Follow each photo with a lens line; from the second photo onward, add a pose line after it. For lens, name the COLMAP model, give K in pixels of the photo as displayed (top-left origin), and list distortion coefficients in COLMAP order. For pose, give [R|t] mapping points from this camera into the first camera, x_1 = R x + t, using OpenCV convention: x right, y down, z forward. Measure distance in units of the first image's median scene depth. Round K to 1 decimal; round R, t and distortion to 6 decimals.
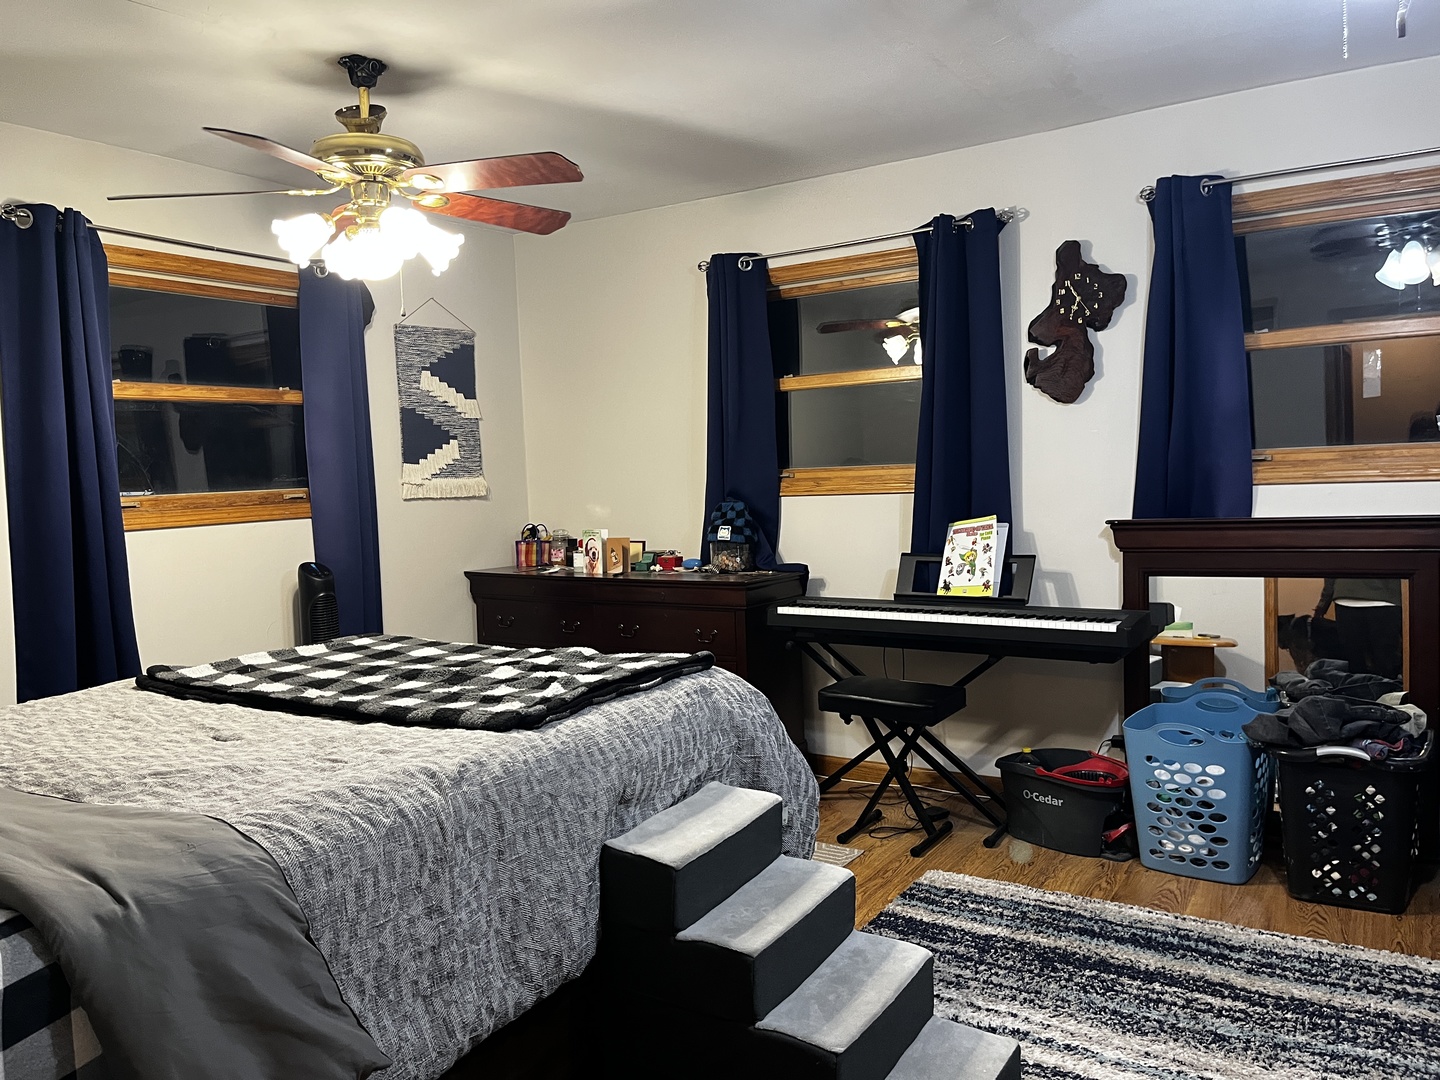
lens RADIAL K [[1064.2, 0, 719.9], [0, 1064.2, 557.6], [0, 0, 1]] dist [0.003260, 0.002706]
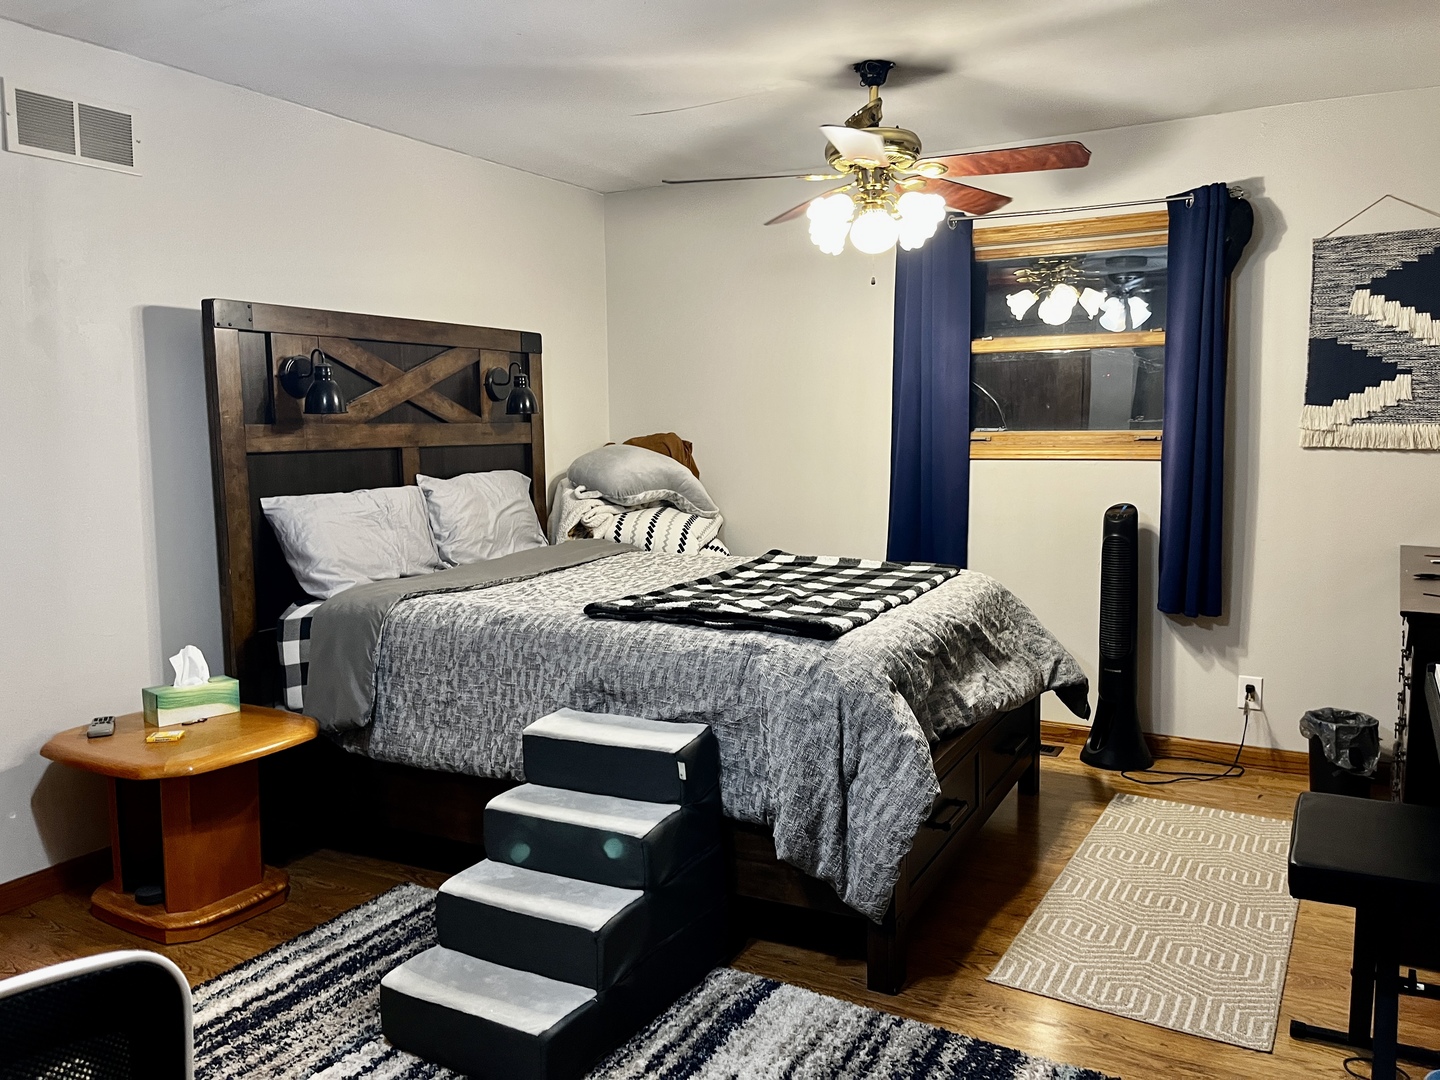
lens RADIAL K [[1073.5, 0, 720.0], [0, 1073.5, 540.0], [0, 0, 1]] dist [0.079389, -0.117786]
pose [[0.072219, 0.143639, -0.986992, 0.545716], [-0.079709, 0.987242, 0.137843, -0.065204], [0.994199, 0.068718, 0.082747, 0.477238]]
